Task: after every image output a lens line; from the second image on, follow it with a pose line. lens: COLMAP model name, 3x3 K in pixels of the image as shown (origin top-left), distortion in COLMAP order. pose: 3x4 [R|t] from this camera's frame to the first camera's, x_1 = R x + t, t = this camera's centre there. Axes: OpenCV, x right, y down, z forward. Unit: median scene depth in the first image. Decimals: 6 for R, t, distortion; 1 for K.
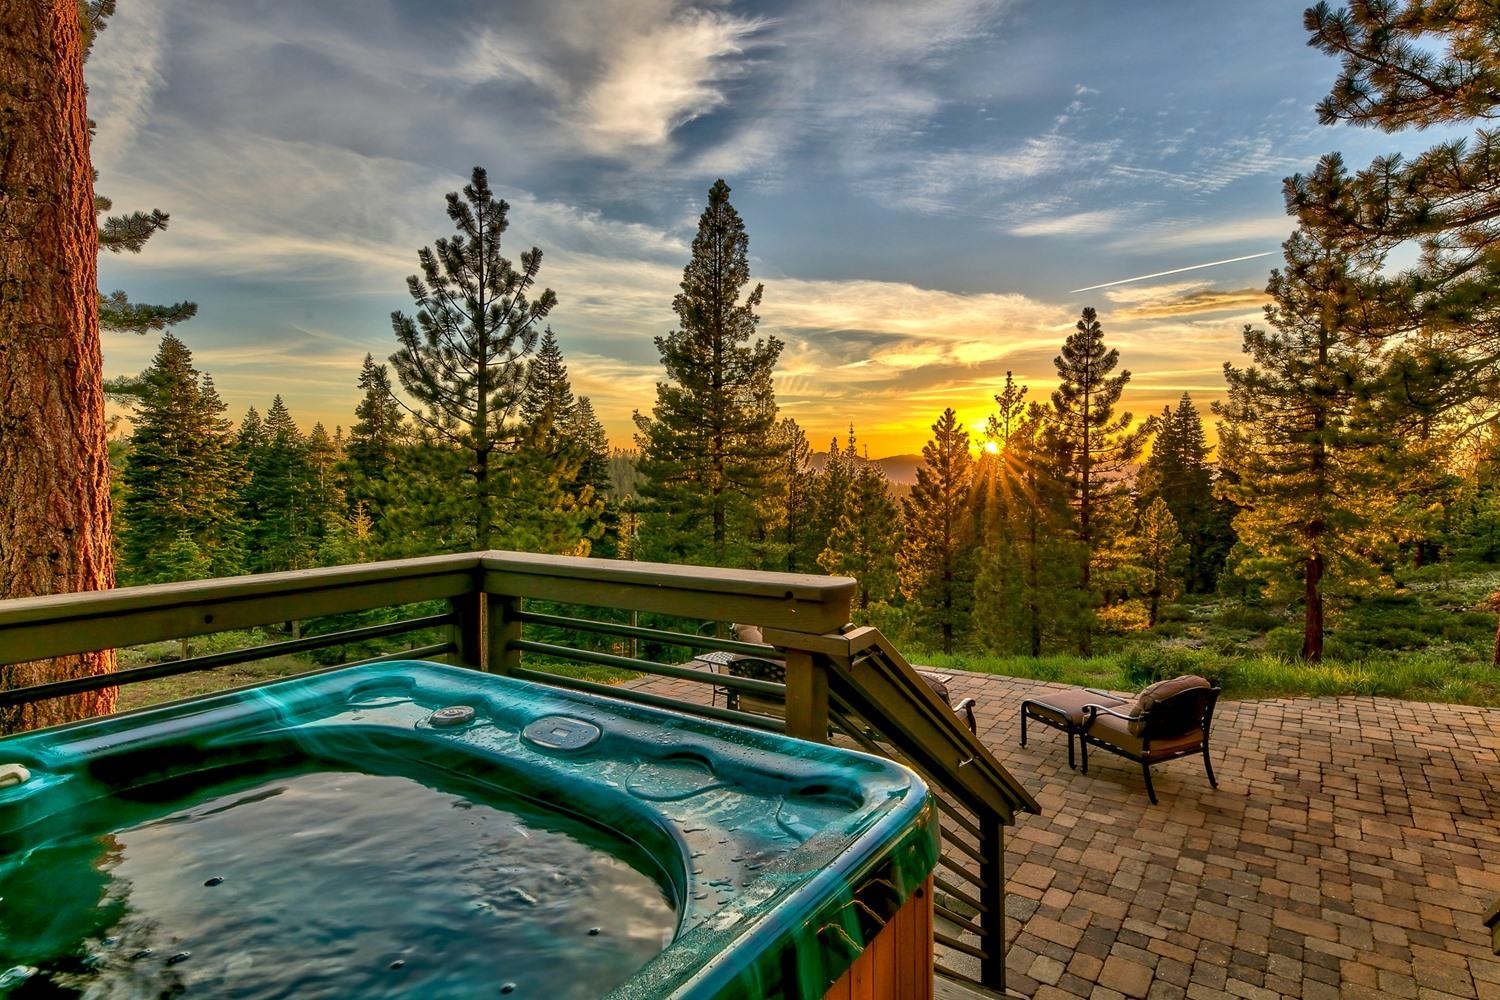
lens RADIAL K [[790.3, 0, 748.3], [0, 790.3, 506.7], [0, 0, 1]] dist [0.015894, 0.005000]
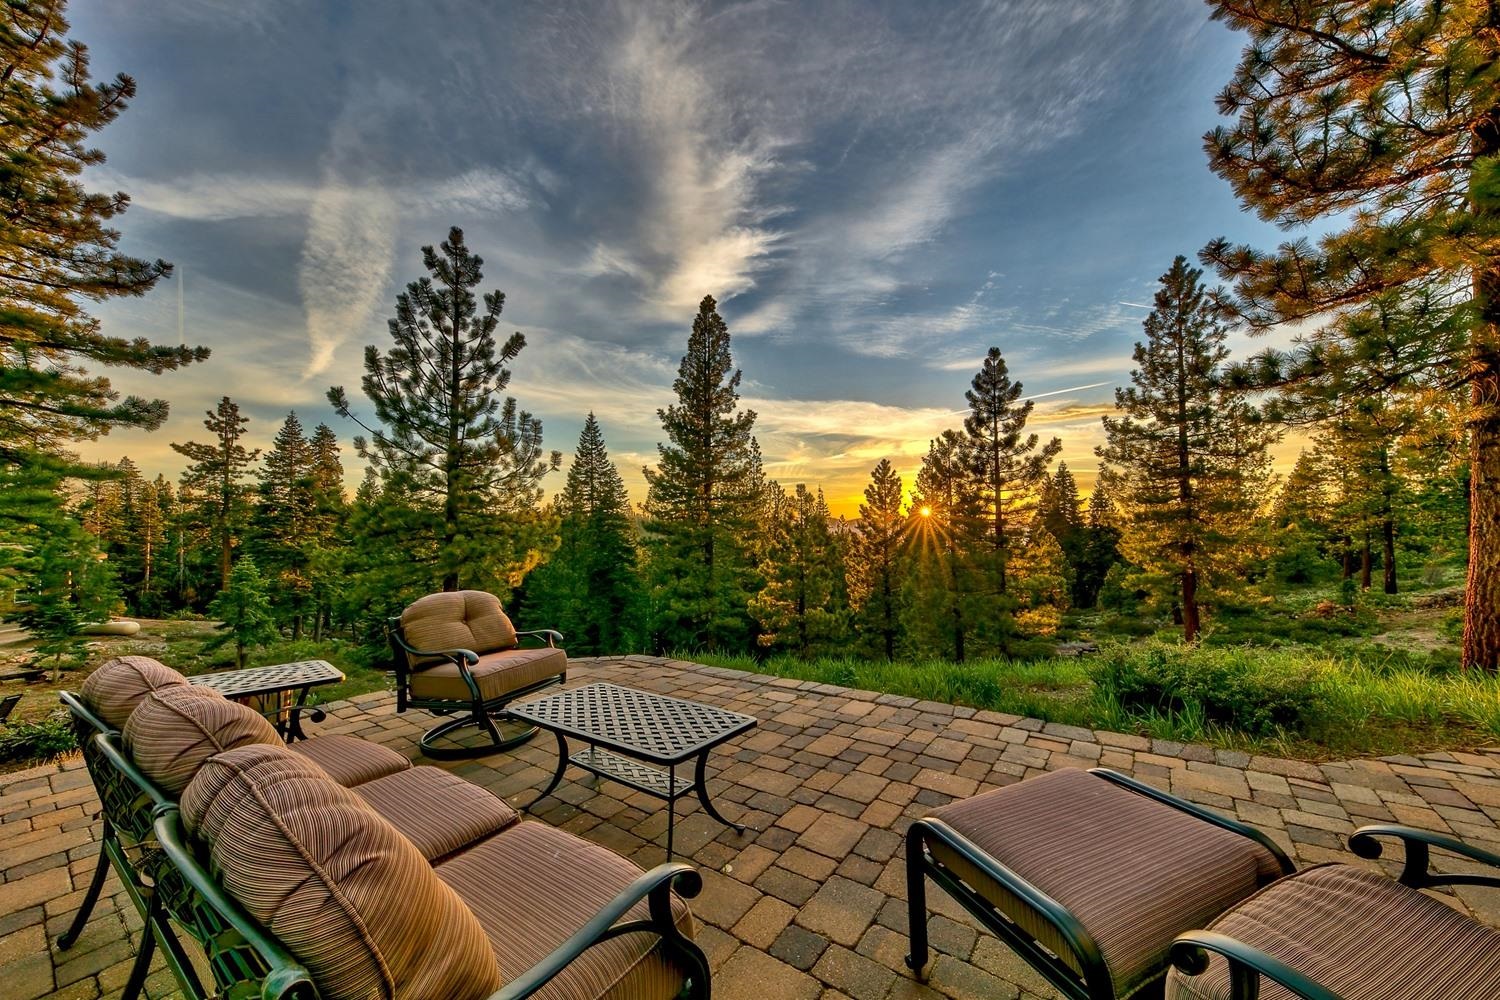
lens RADIAL K [[531.5, 0, 754.4], [0, 531.5, 507.1], [0, 0, 1]] dist [0.012952, -0.001068]
pose [[0.999848, -0.009929, -0.014312, 0.064379], [0.008639, 0.996124, -0.087533, 0.030556], [0.015126, 0.087396, 0.996059, 0.172590]]
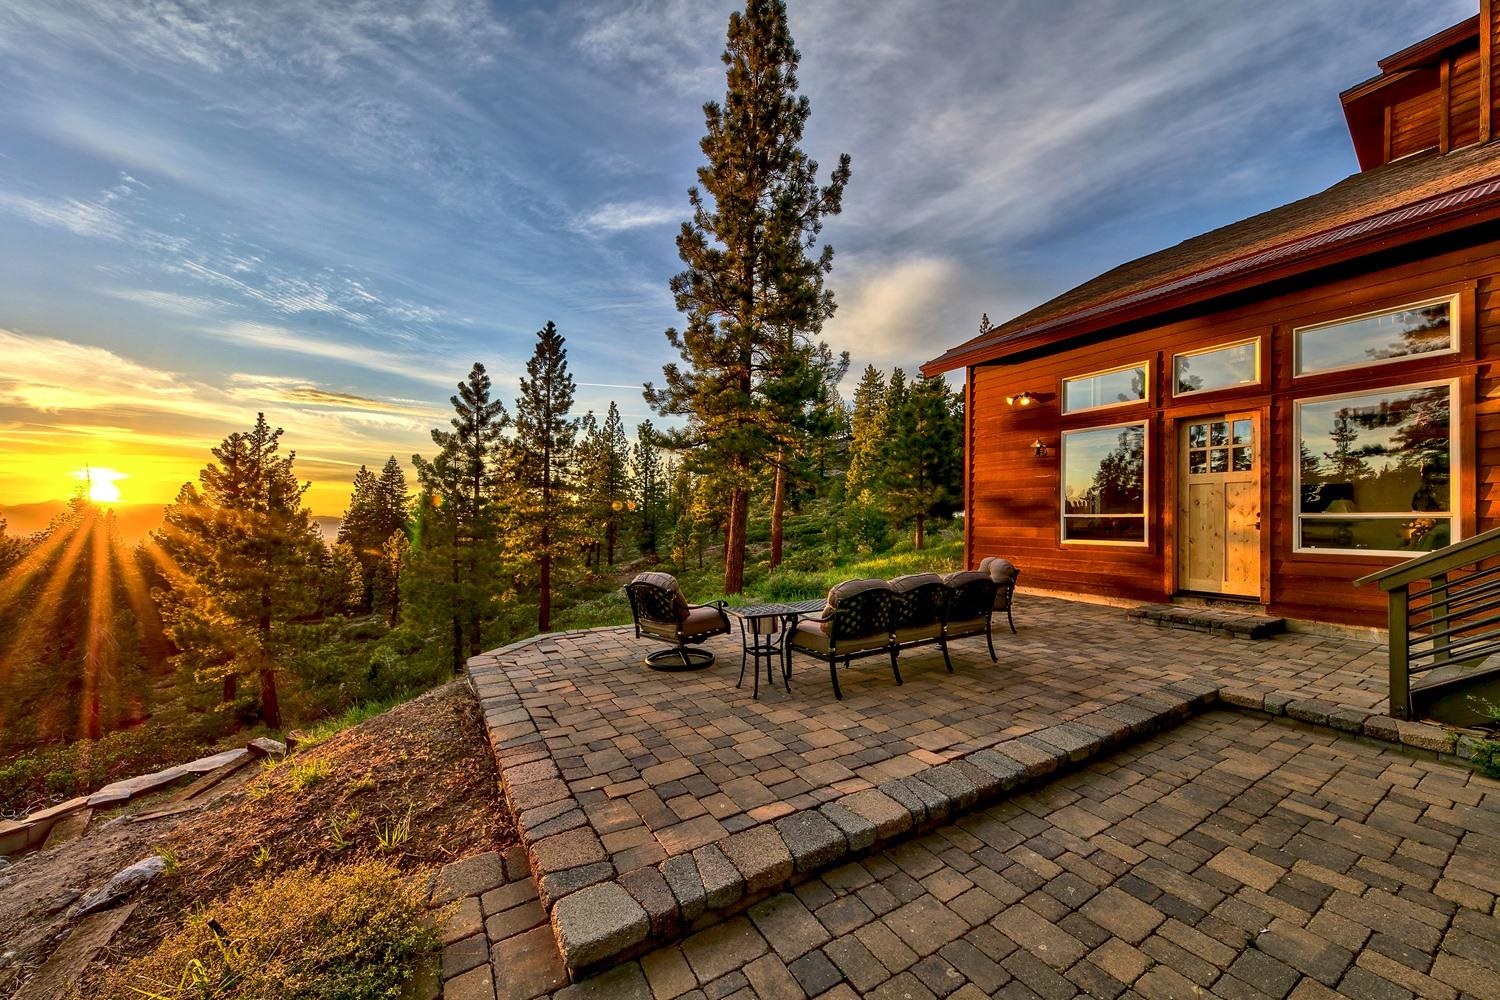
lens RADIAL K [[531.5, 0, 746.8], [0, 531.5, 510.9], [0, 0, 1]] dist [0.012952, -0.001068]
pose [[0.389597, 0.023259, 0.920692, -0.132085], [0.037203, 0.998468, -0.040966, 0.026827], [-0.920234, 0.050213, 0.388135, 0.196485]]
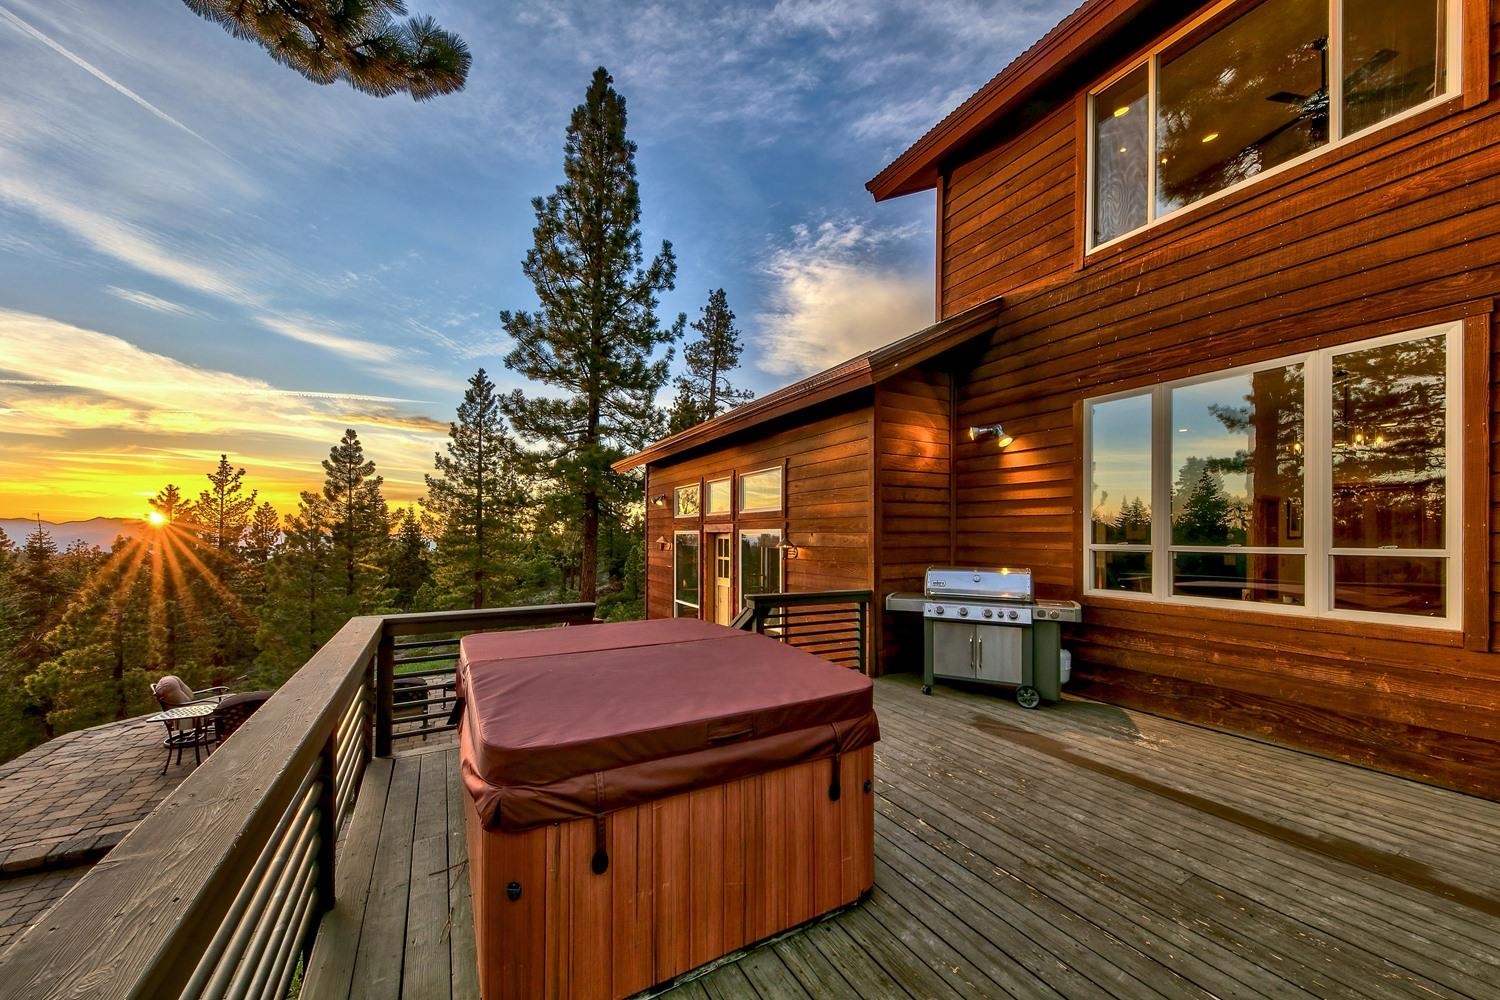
lens RADIAL K [[531.5, 0, 752.0], [0, 531.5, 536.6], [0, 0, 1]] dist [0.012952, -0.001068]
pose [[0.416931, 0.005899, 0.908919, -0.099908], [0.037808, 0.999001, -0.023827, -0.005839], [-0.908151, 0.044298, 0.416291, -0.031572]]
